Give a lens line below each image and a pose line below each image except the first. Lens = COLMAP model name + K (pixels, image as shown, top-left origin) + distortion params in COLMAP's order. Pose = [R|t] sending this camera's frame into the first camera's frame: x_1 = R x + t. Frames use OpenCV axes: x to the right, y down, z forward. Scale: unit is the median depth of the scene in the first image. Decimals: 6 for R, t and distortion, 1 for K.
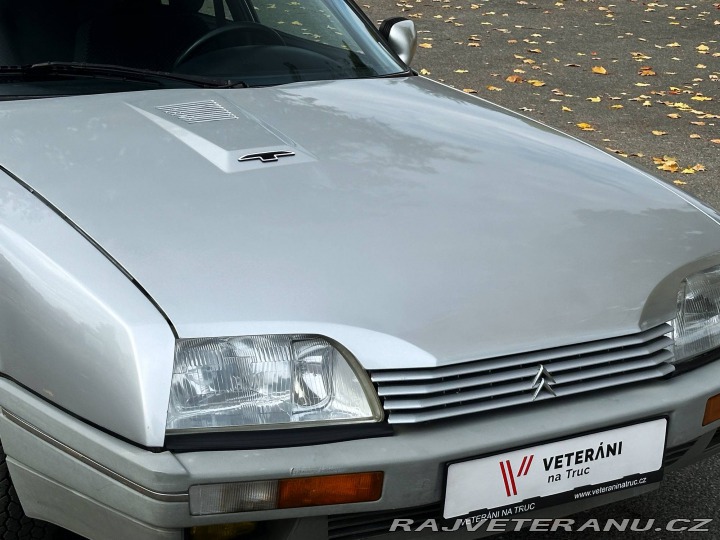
lens RADIAL K [[1607.3, 0, 376.2], [0, 1607.3, 267.0], [0, 0, 1]] dist [0.134377, 0.000000]
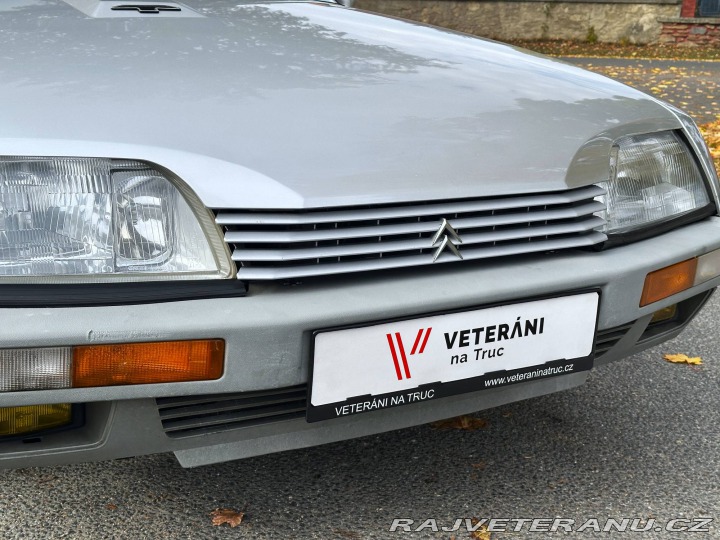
lens RADIAL K [[995.4, 0, 362.6], [0, 995.4, 262.7], [0, 0, 1]] dist [0.121303, 0.000000]
pose [[0.999677, 0.006721, -0.024496, 0.074881], [-0.007355, 0.999638, -0.025865, 0.096918], [0.024314, 0.026037, 0.999365, 0.506972]]
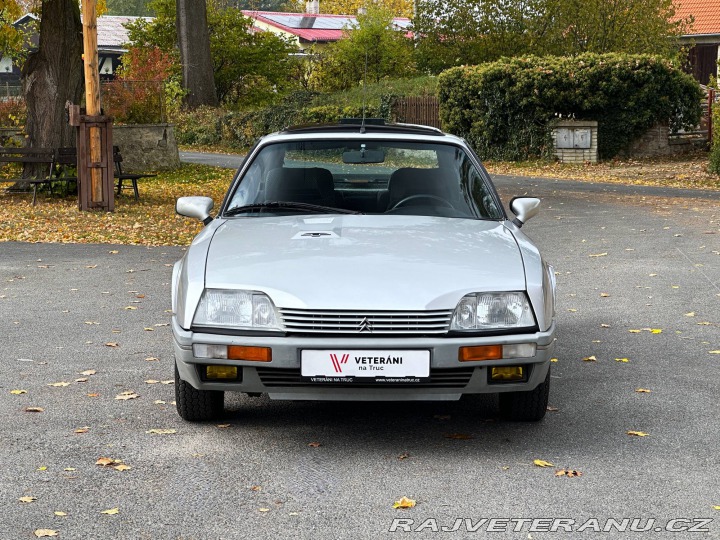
lens RADIAL K [[1599.3, 0, 364.9], [0, 1599.3, 271.4], [0, 0, 1]] dist [0.171398, 0.000000]
pose [[0.848001, 0.022533, -0.529516, 1.253872], [-0.118394, 0.981902, -0.147819, 0.322221], [0.516602, 0.188042, 0.835322, -0.819916]]
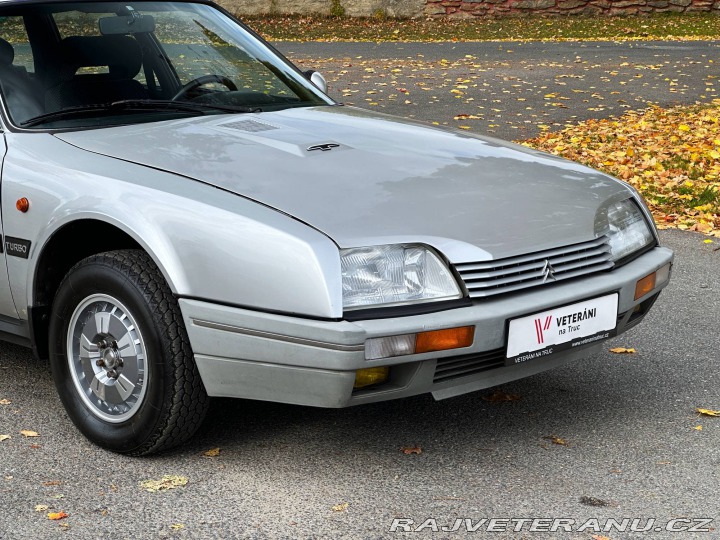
lens RADIAL K [[1602.4, 0, 364.3], [0, 1602.4, 276.9], [0, 0, 1]] dist [0.175234, 0.000000]
pose [[0.969370, -0.079235, 0.232475, -0.425957], [0.094092, 0.994124, -0.053511, 0.143929], [-0.226869, 0.073746, 0.971129, -0.448549]]
